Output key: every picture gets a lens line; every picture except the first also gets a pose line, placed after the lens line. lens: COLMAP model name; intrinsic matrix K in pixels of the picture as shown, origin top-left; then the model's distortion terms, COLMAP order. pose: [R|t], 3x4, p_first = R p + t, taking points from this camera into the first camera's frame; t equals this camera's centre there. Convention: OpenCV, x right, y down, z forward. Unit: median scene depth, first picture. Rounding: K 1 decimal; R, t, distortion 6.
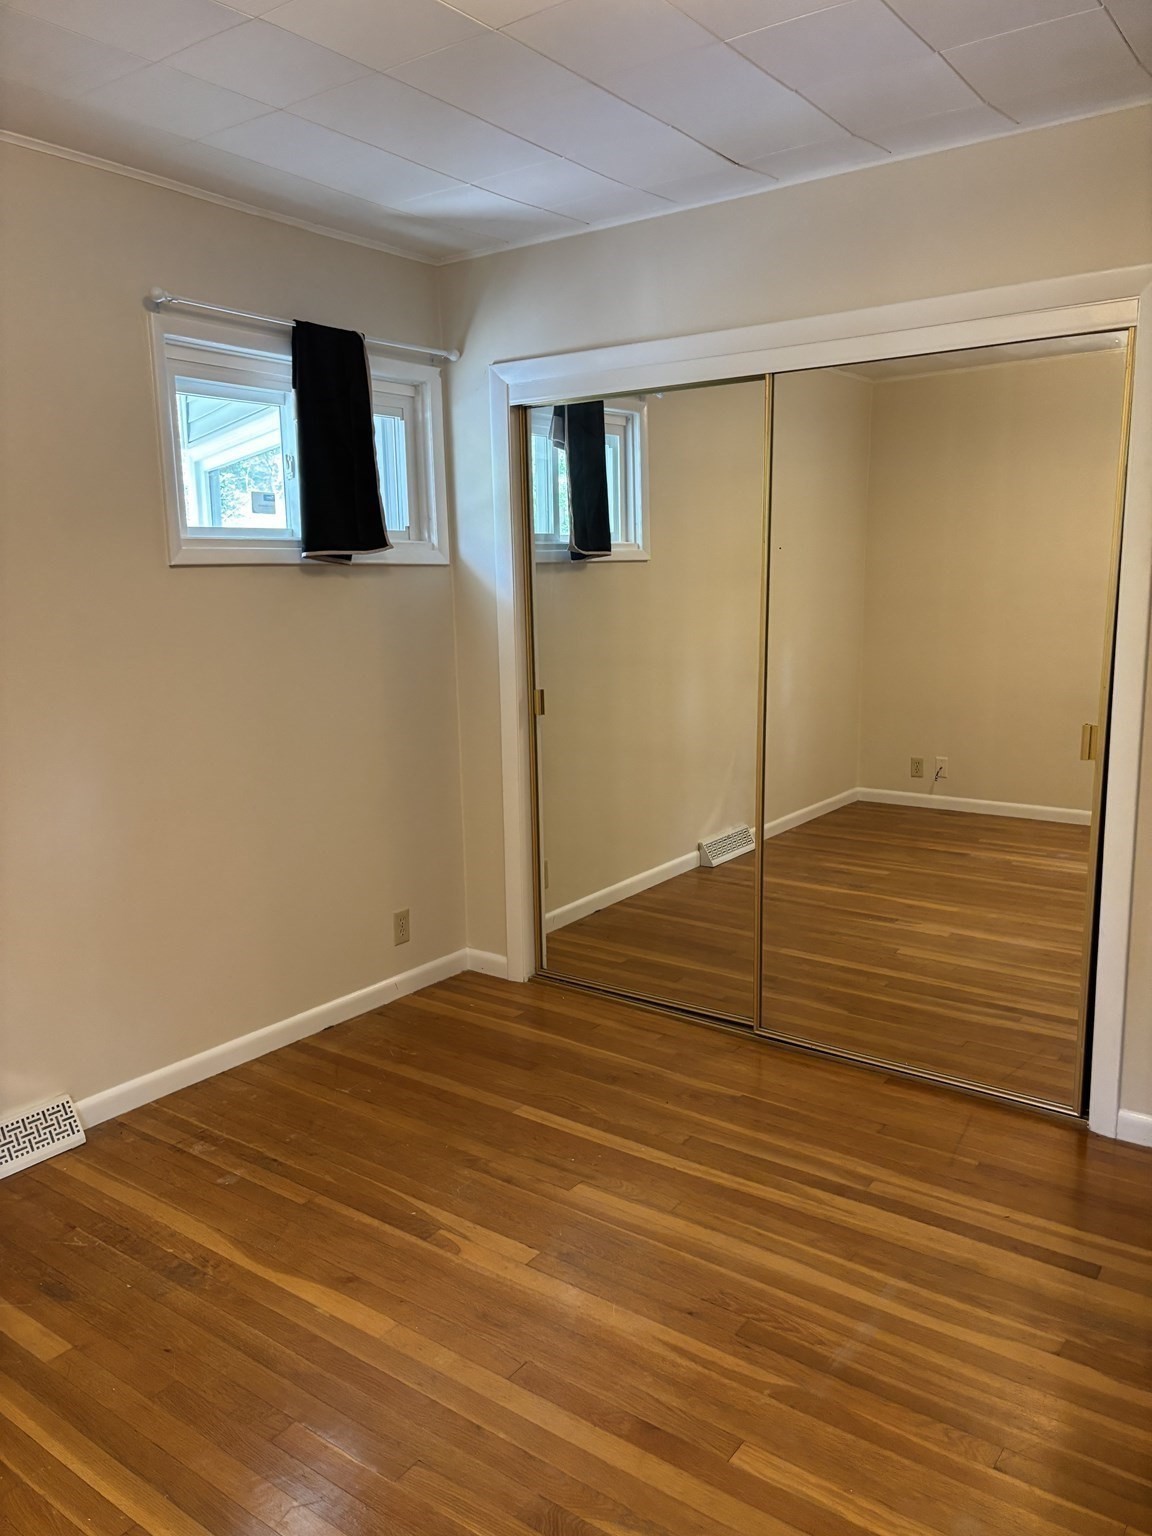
lens RADIAL K [[1160.5, 0, 577.4], [0, 1160.5, 760.9], [0, 0, 1]] dist [0.029481, -0.011318]
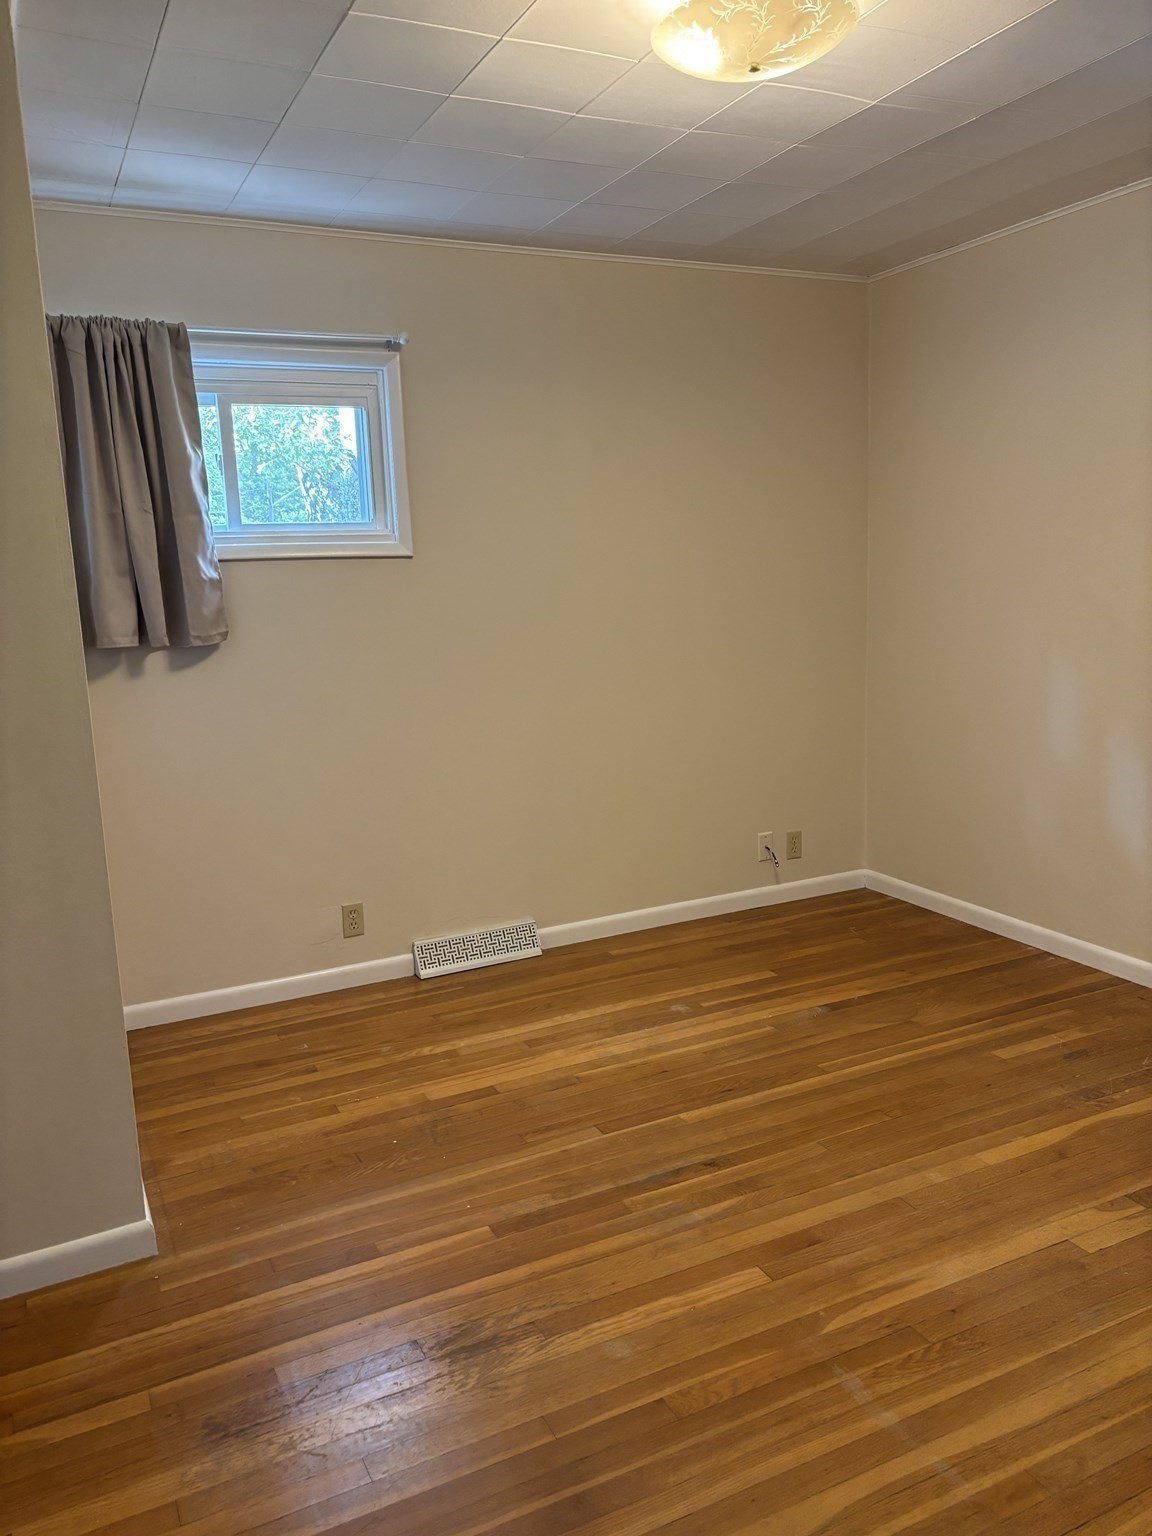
lens RADIAL K [[1160.5, 0, 577.4], [0, 1160.5, 760.9], [0, 0, 1]] dist [0.029481, -0.011318]
pose [[-0.464451, 0.181168, -0.866870, 1.034195], [-0.104480, 0.960806, 0.256778, -0.184413], [0.879414, 0.209831, -0.427319, 1.084796]]
